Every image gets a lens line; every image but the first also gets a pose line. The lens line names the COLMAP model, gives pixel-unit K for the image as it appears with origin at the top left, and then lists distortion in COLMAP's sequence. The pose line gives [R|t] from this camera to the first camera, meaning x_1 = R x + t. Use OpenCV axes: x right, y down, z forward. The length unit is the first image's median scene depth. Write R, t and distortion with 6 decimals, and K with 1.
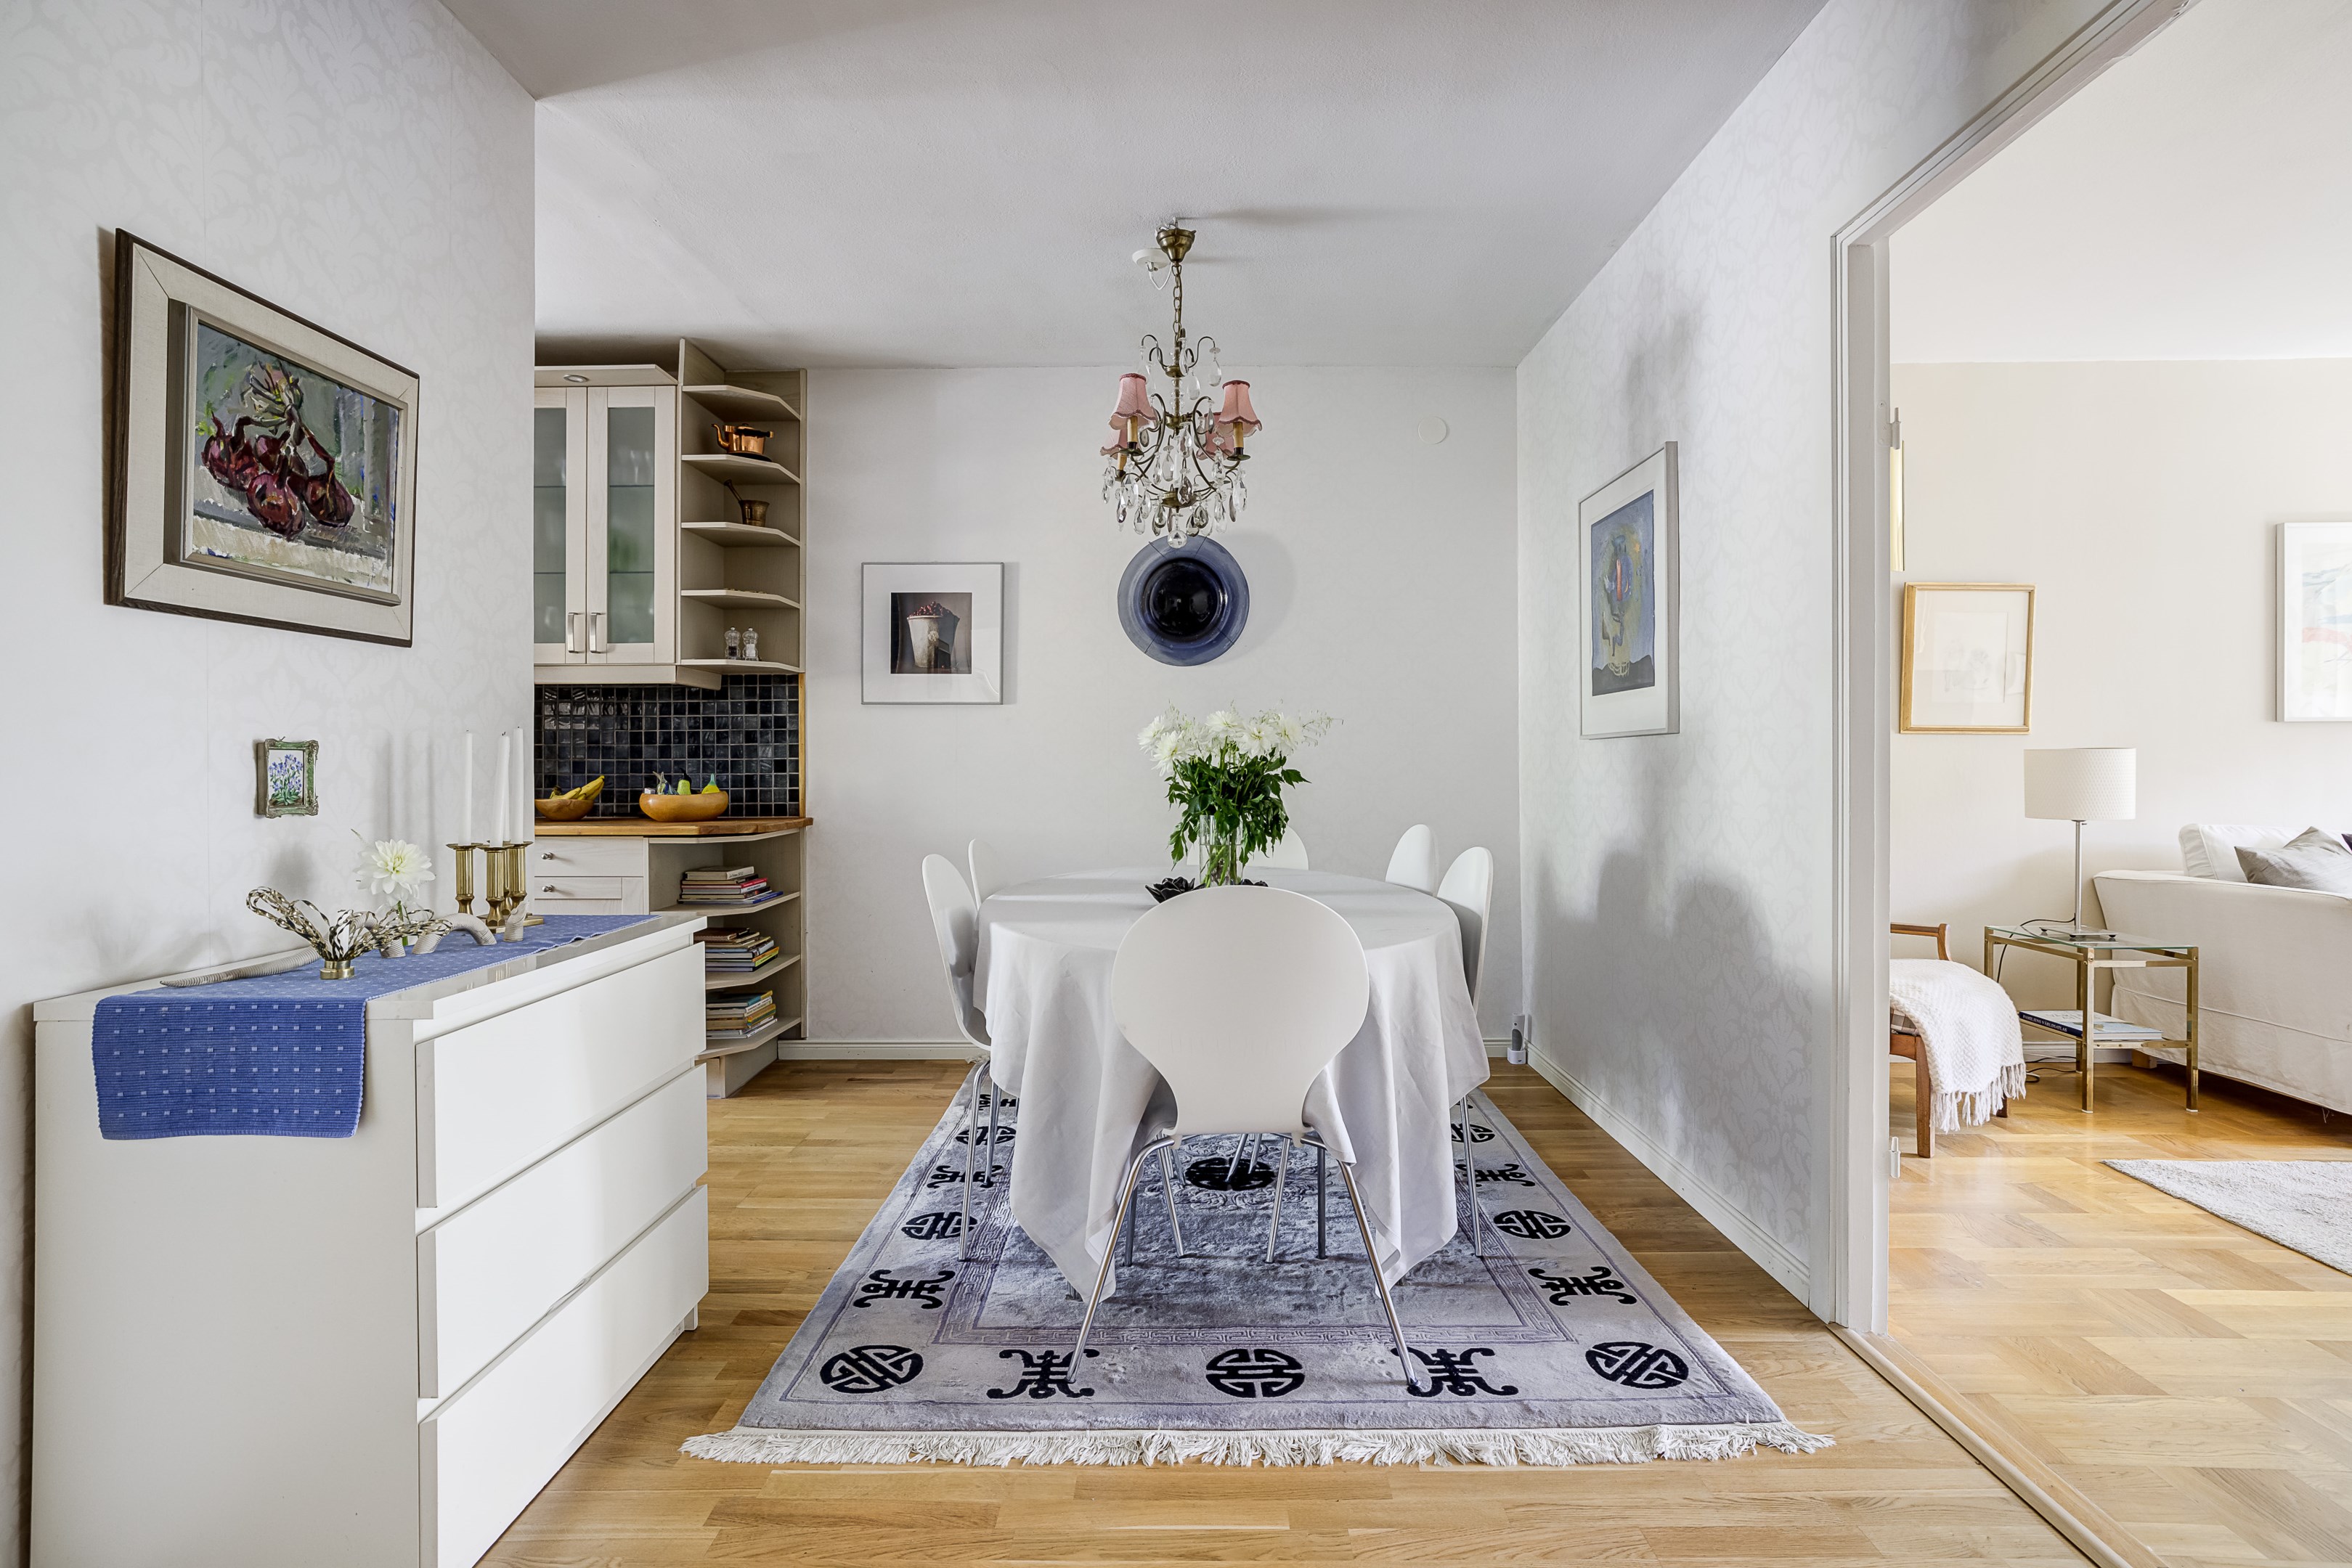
lens RADIAL K [[1218.1, 0, 1177.1], [0, 1218.1, 778.0], [0, 0, 1]] dist [0.001543, 0.001046]
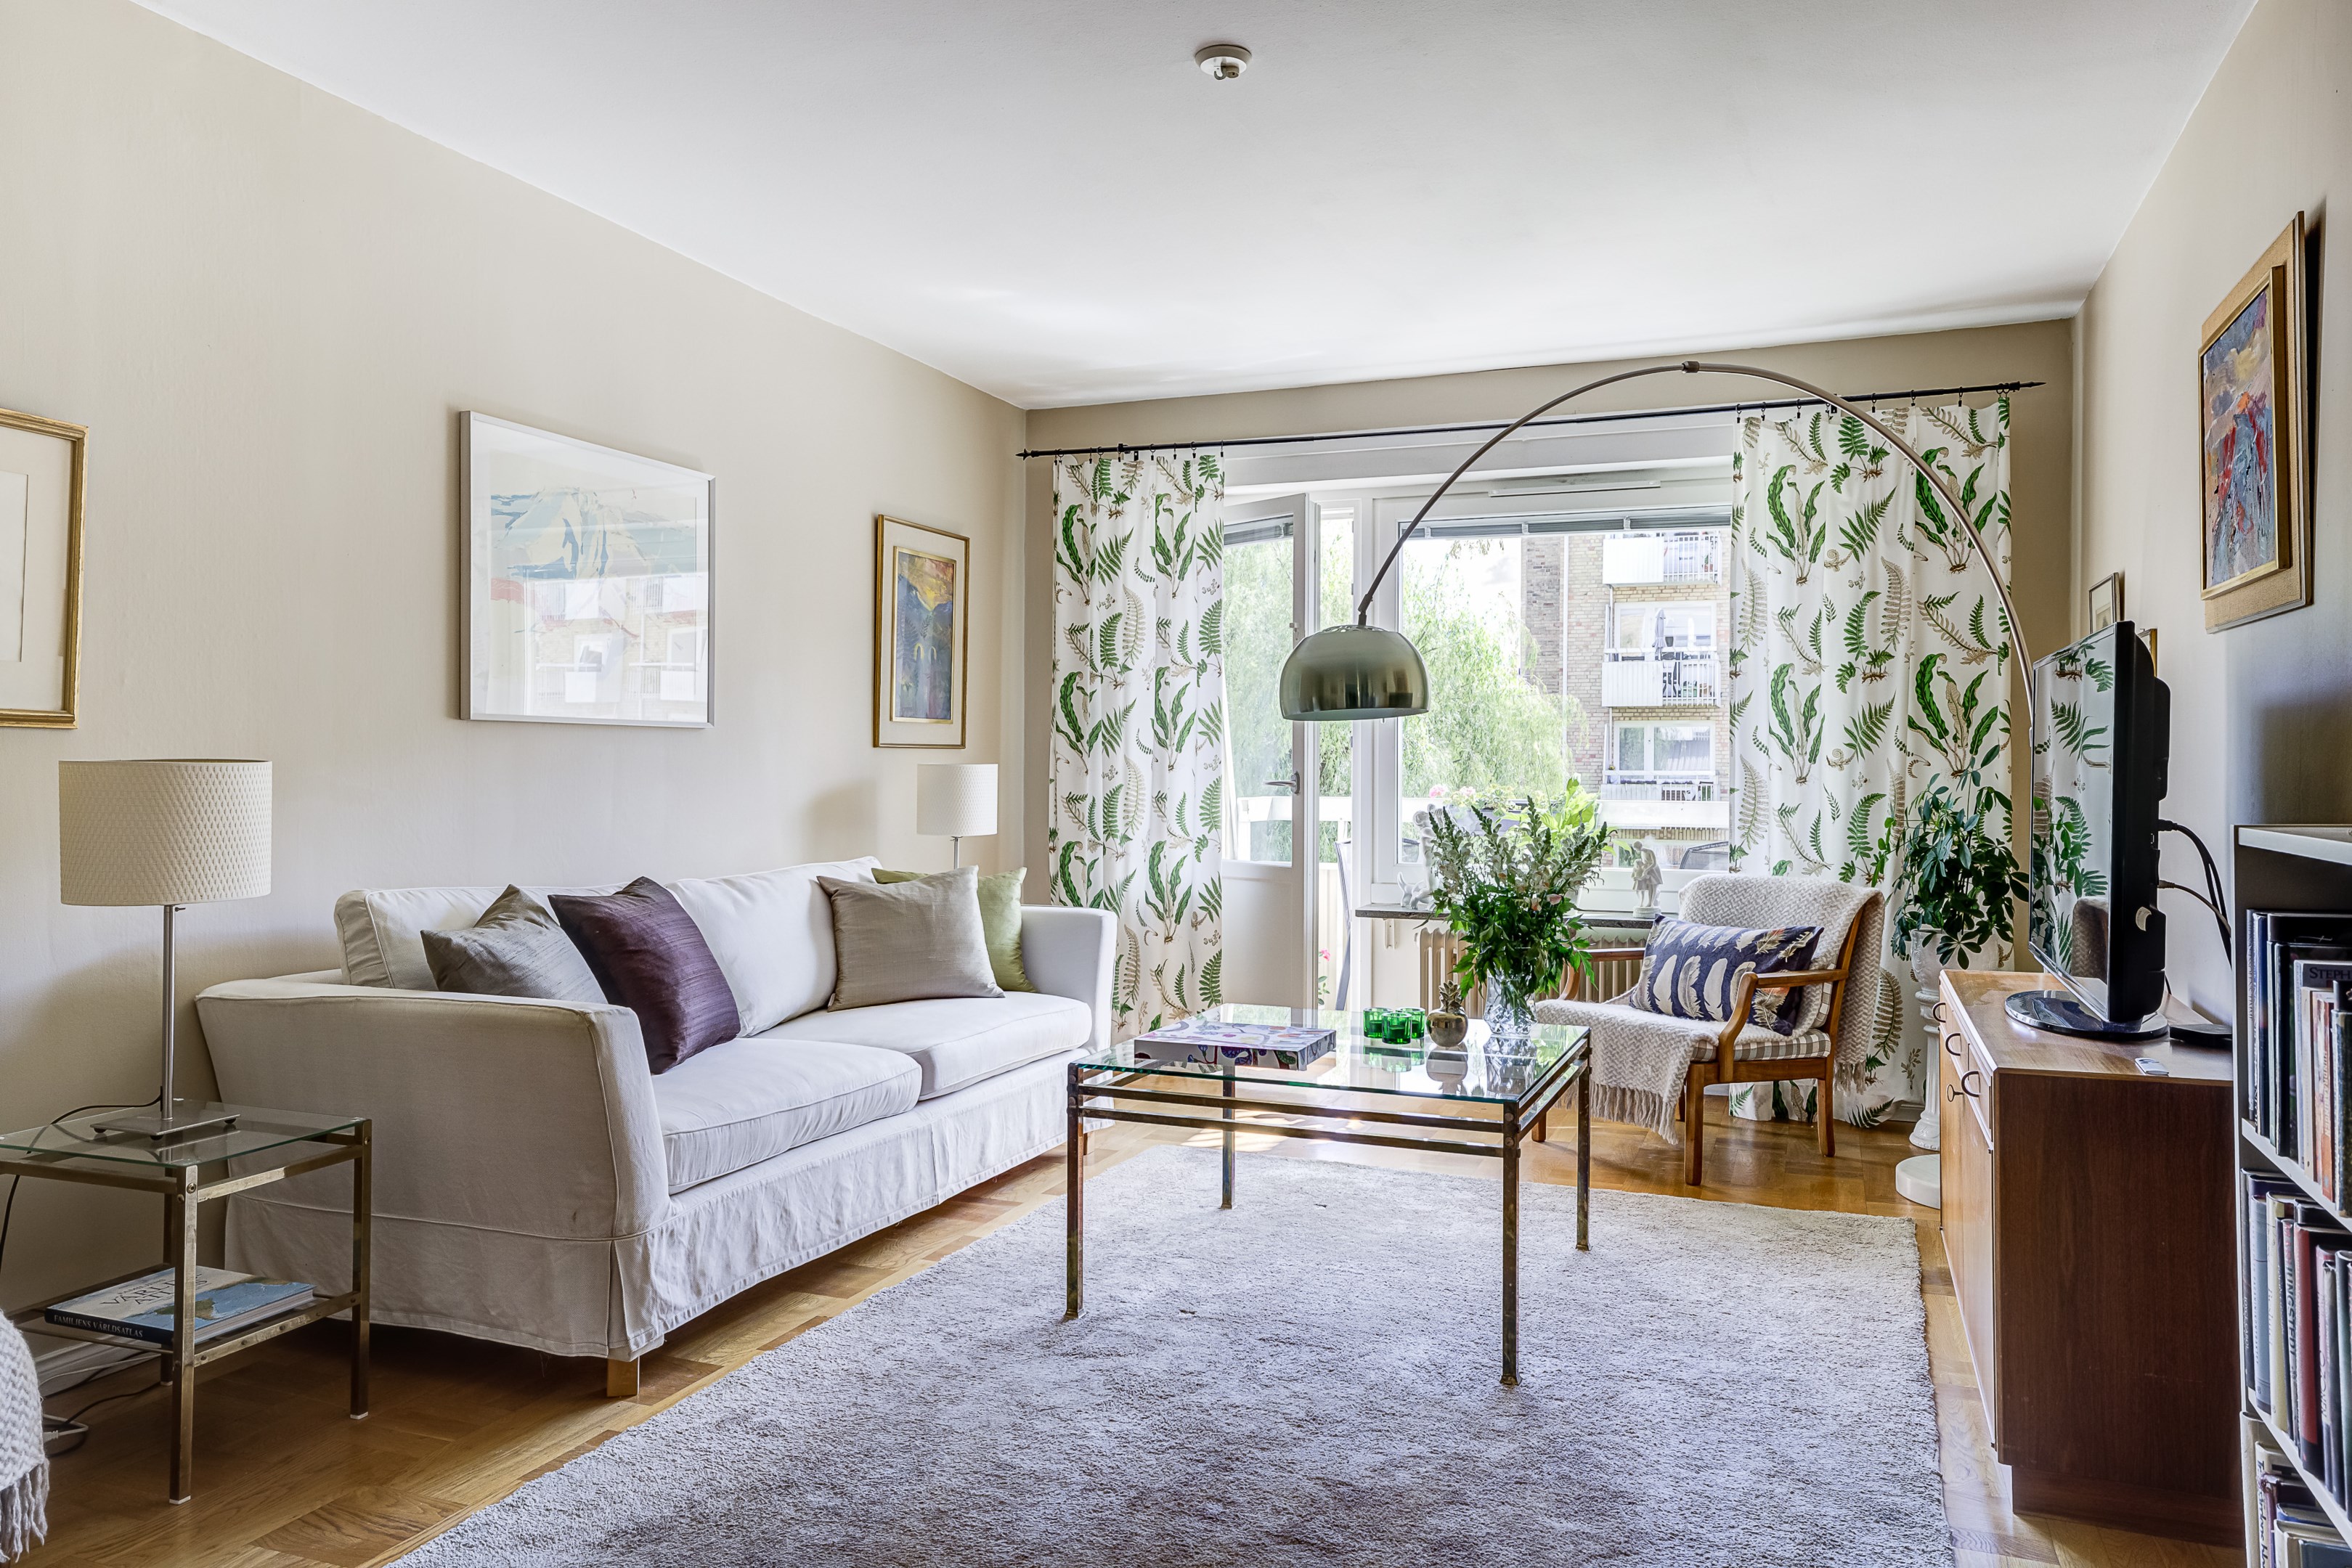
lens RADIAL K [[1651.1, 0, 1179.5], [0, 1651.1, 780.6], [0, 0, 1]] dist [-0.003531, 0.028619]
pose [[0.379890, -0.000182, 0.925031, 0.266831], [0.000381, 1.000000, 0.000040, -0.015486], [-0.925031, 0.000337, 0.379890, 0.355979]]
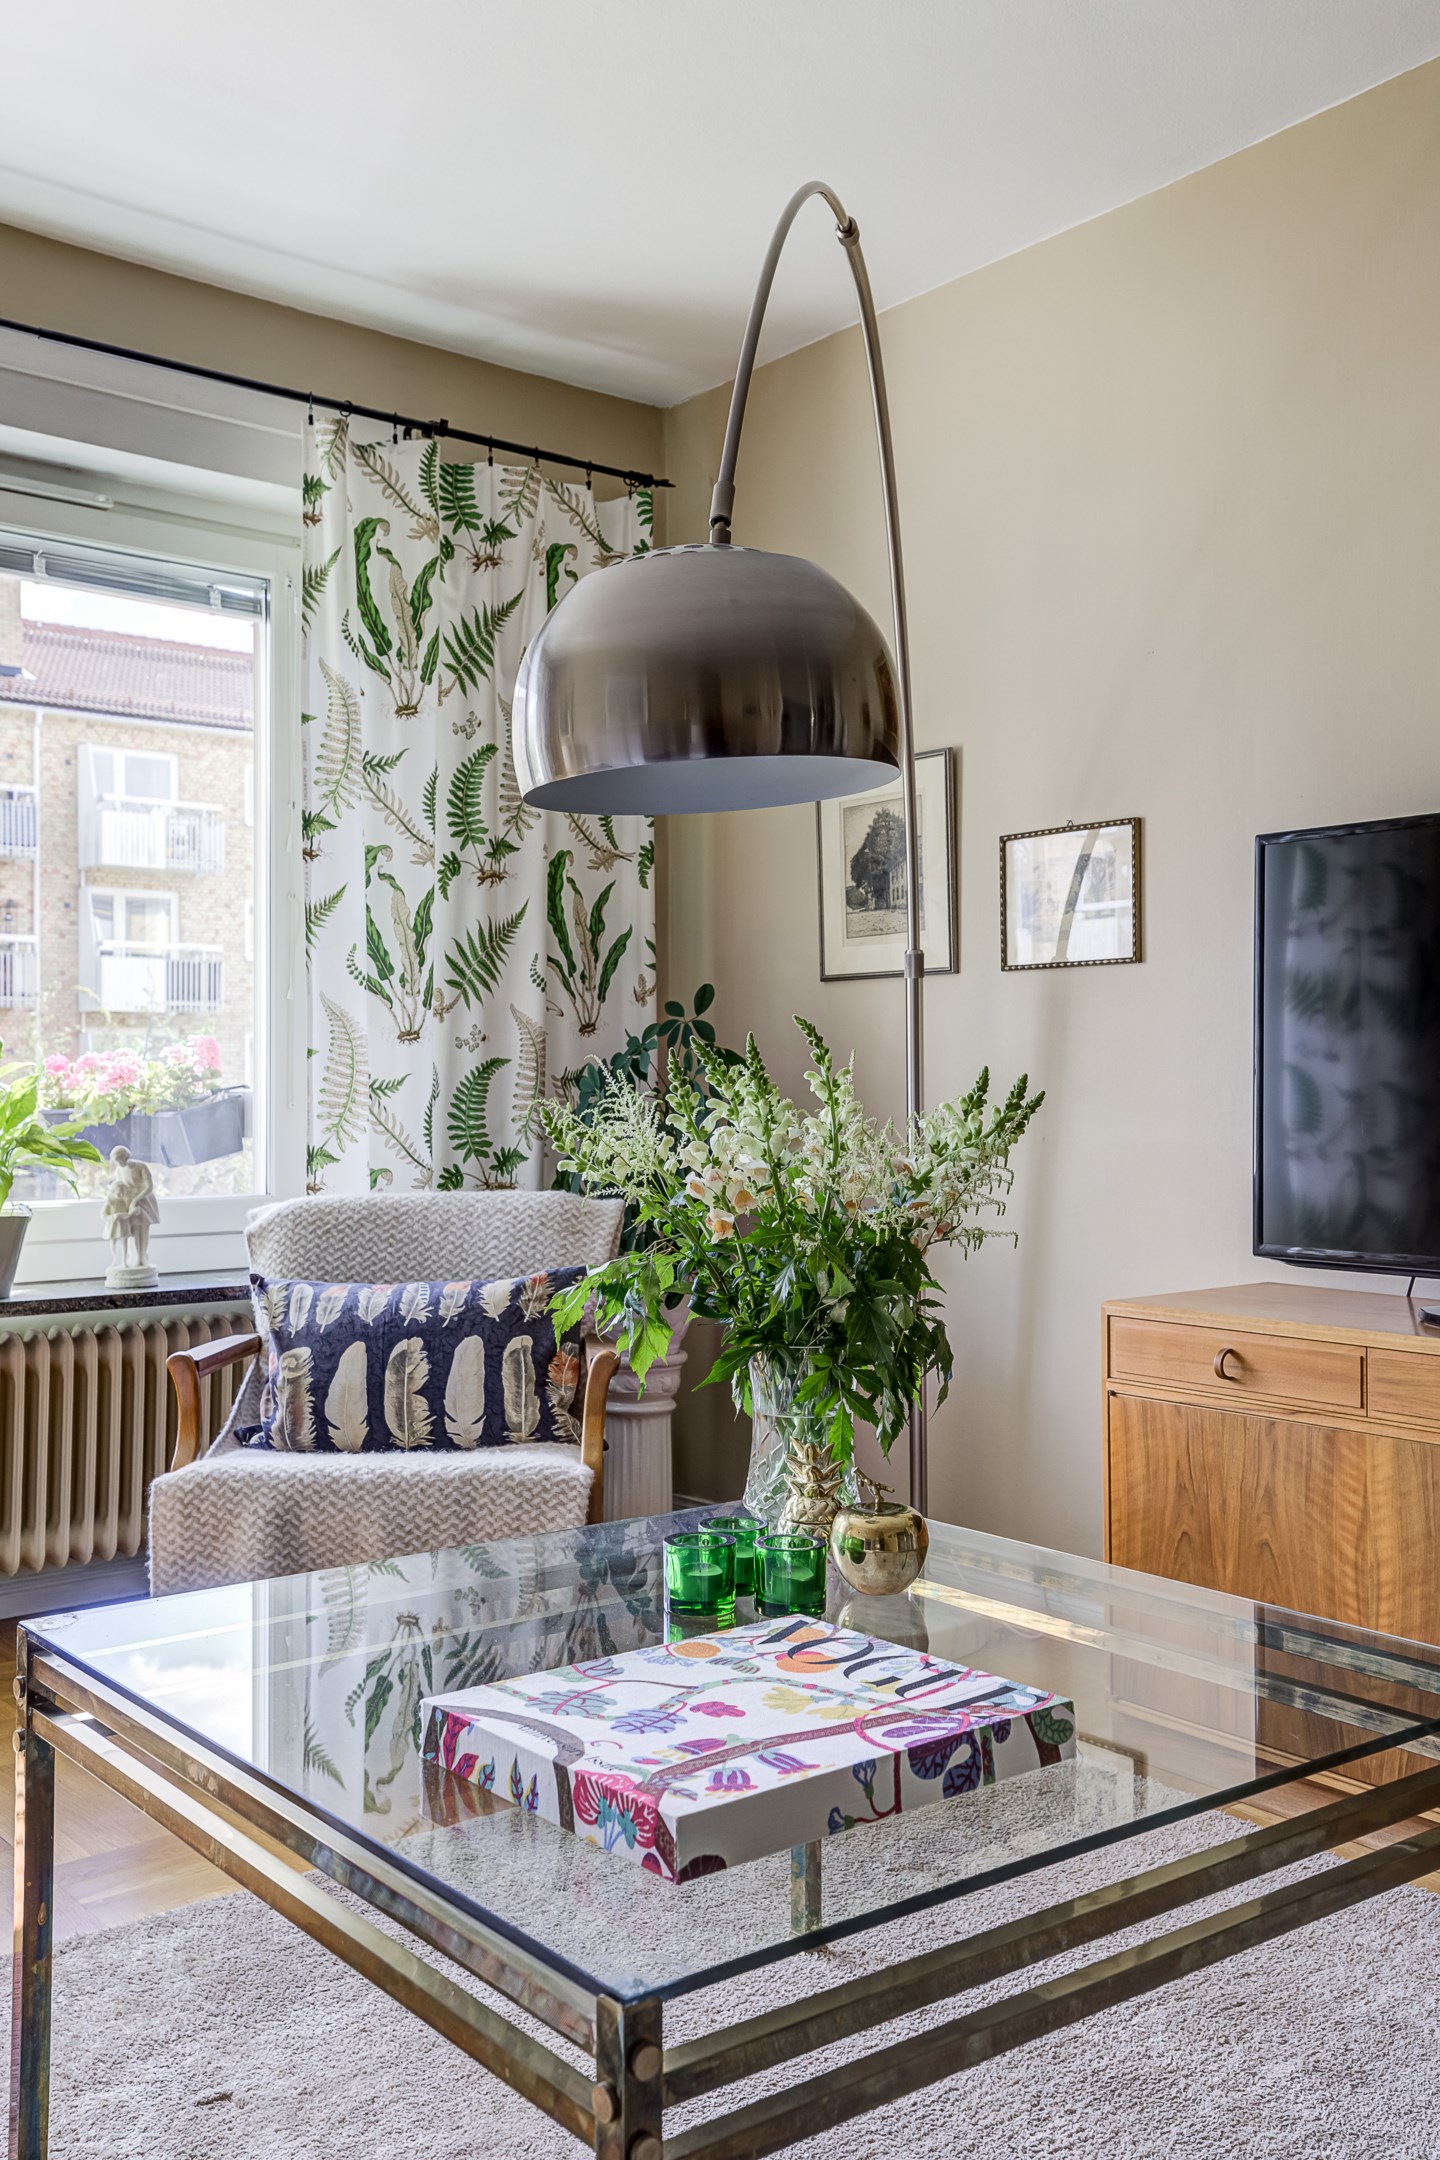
lens RADIAL K [[1968.9, 0, 719.4], [0, 1968.9, 1084.7], [0, 0, 1]] dist [0.050728, 0.000000]
pose [[-0.617104, 0.010058, 0.786817, 0.833699], [0.011937, 0.999923, -0.003420, 0.014342], [-0.786791, 0.007281, -0.617177, 0.889510]]
